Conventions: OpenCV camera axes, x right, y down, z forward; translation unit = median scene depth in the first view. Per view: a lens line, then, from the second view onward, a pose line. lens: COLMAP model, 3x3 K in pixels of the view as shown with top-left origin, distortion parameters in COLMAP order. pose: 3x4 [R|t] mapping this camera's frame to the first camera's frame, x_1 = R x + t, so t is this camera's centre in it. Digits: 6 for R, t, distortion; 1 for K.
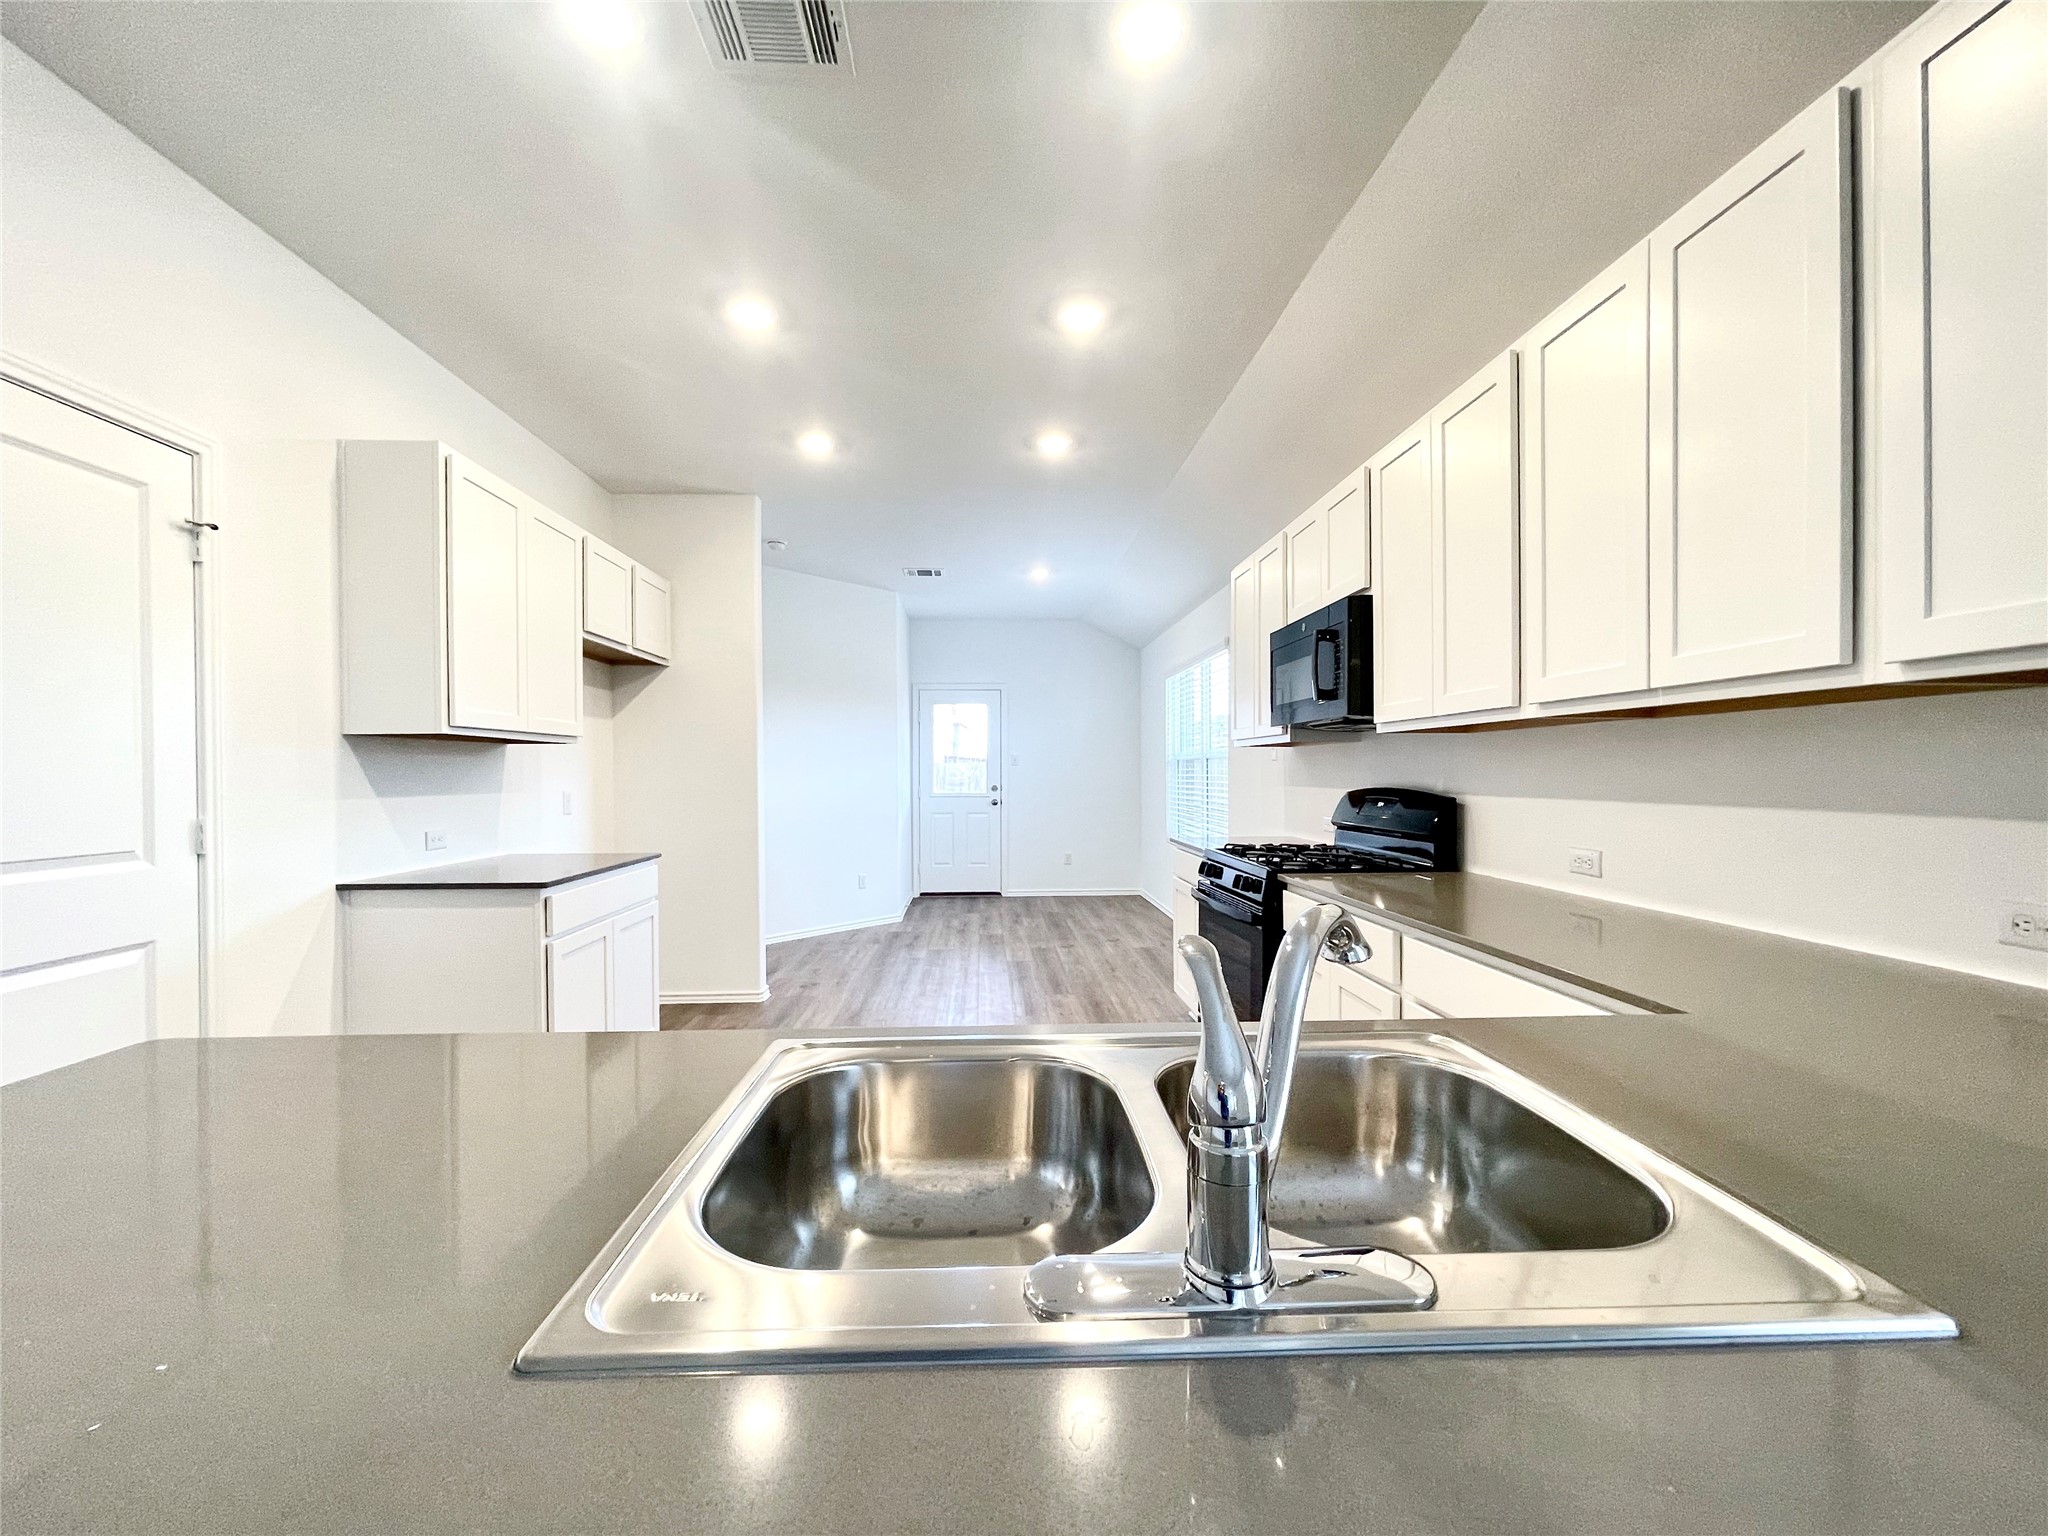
lens RADIAL K [[826.5, 0, 1016.1], [0, 826.5, 785.0], [0, 0, 1]] dist [0.011395, 0.000145]
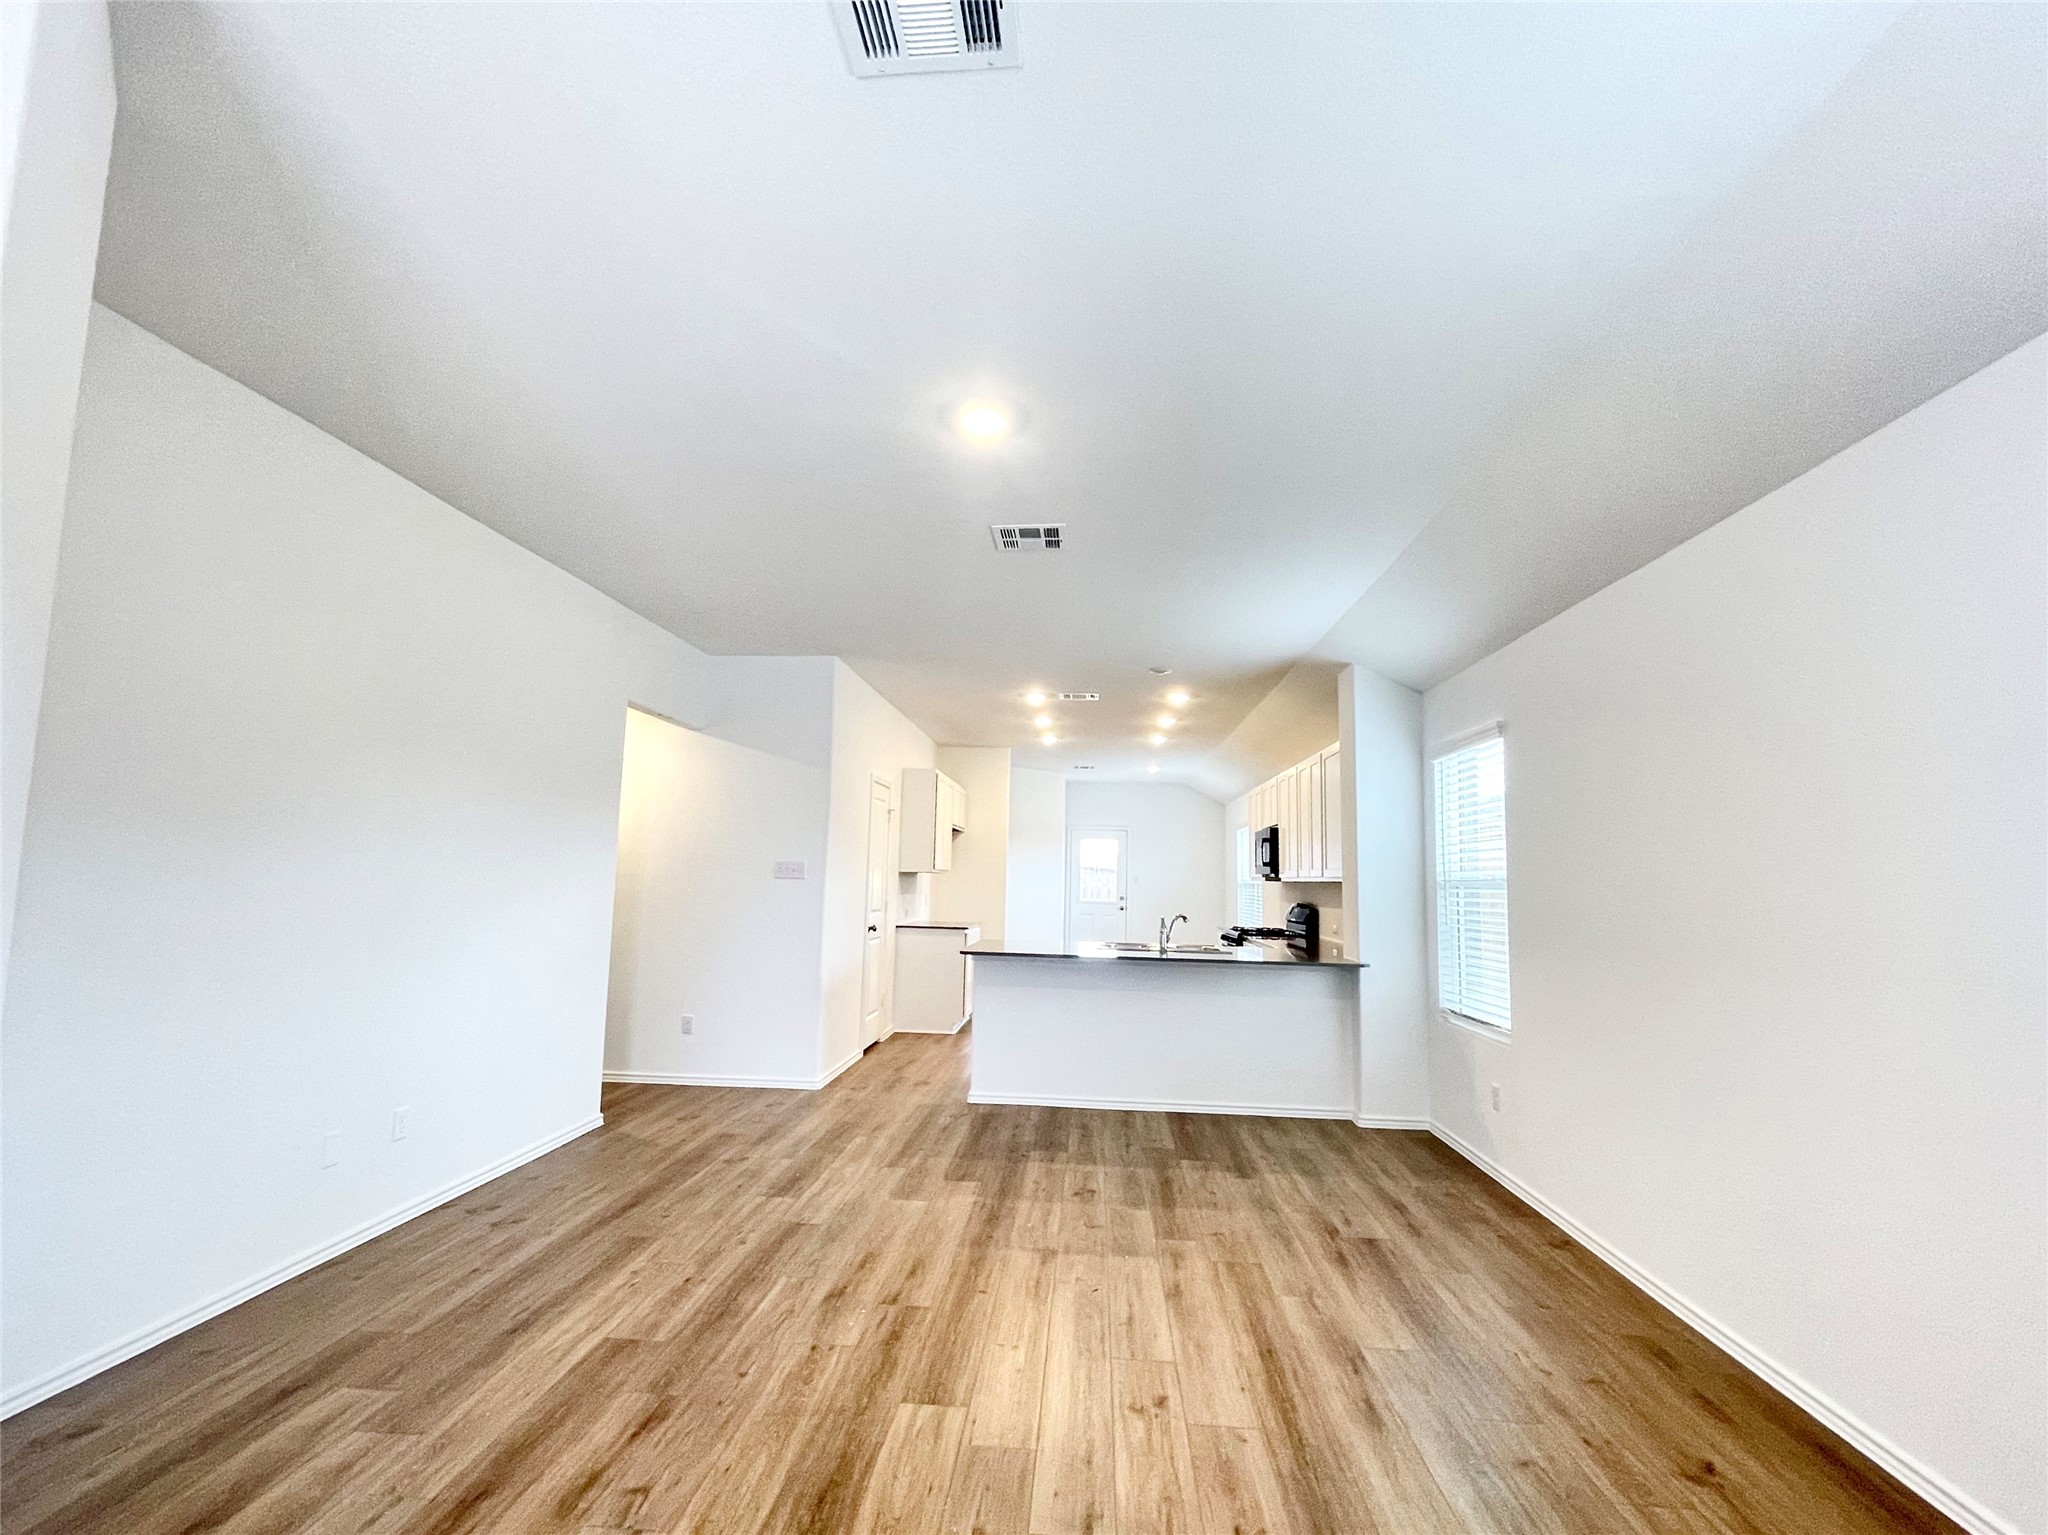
lens RADIAL K [[911.9, 0, 1025.1], [0, 911.9, 791.7], [0, 0, 1]] dist [0.002065, 0.000731]
pose [[0.992249, 0.018798, -0.122833, -0.004175], [-0.032303, 0.993528, -0.108902, -0.005171], [0.119991, 0.112025, 0.986434, -1.499661]]
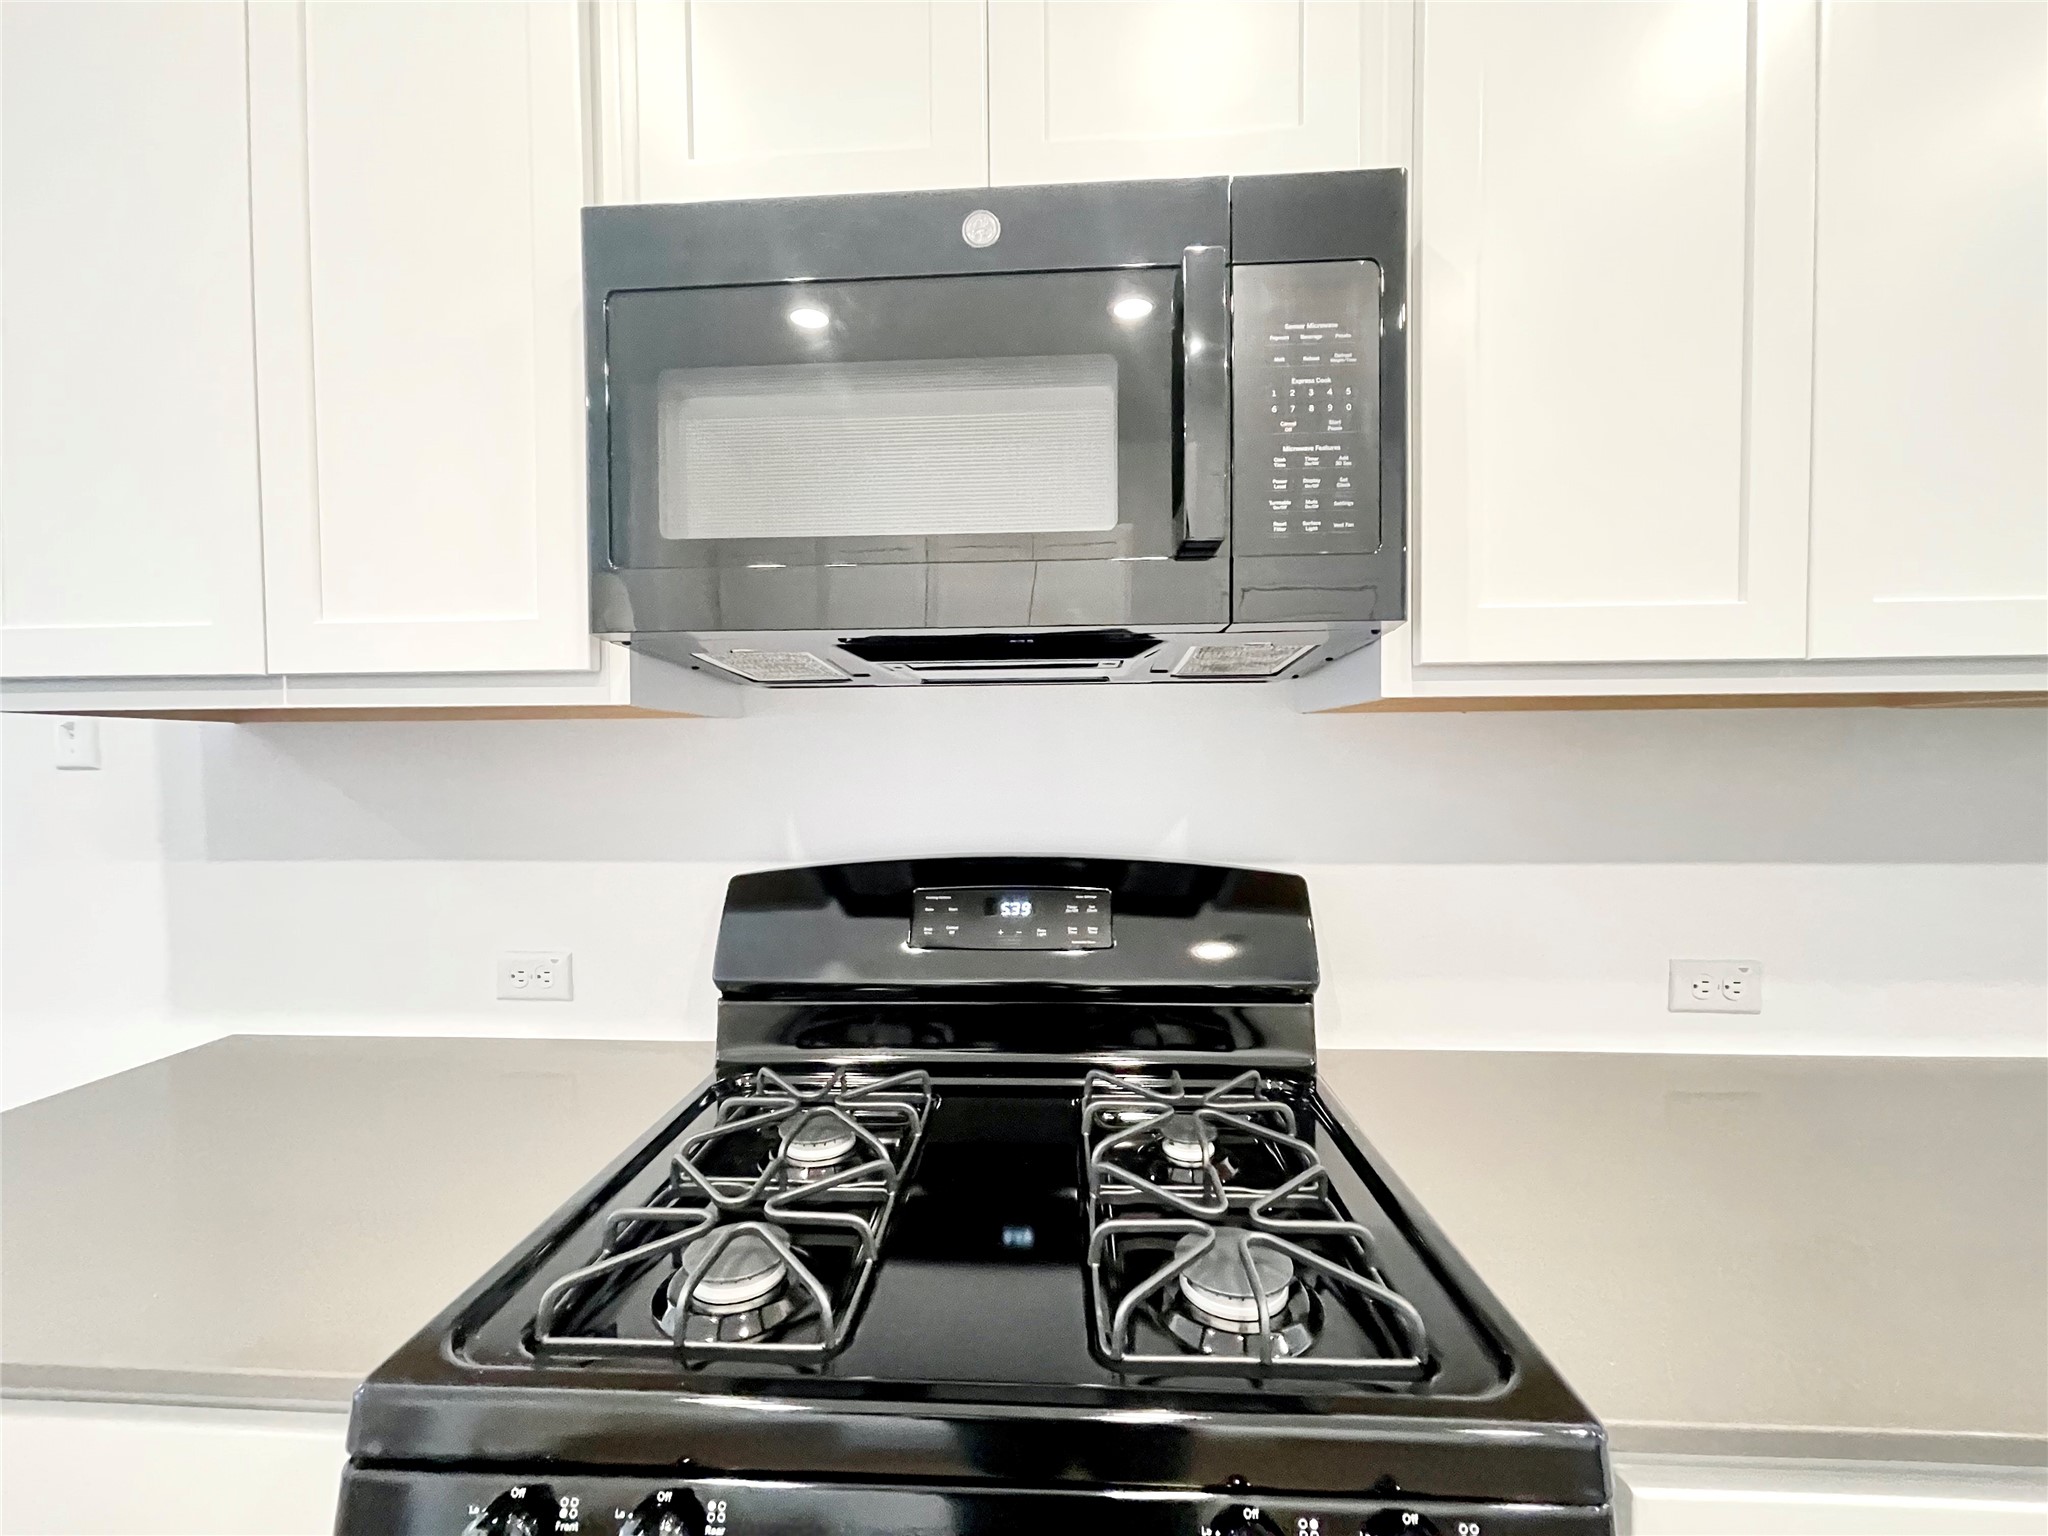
lens RADIAL K [[826.5, 0, 1016.1], [0, 826.5, 785.0], [0, 0, 1]] dist [0.011395, 0.000145]
pose [[0.103399, -0.017145, 0.994492, 0.091762], [0.017971, 0.999720, 0.015367, -0.030406], [-0.994478, 0.016283, 0.103678, 0.859215]]
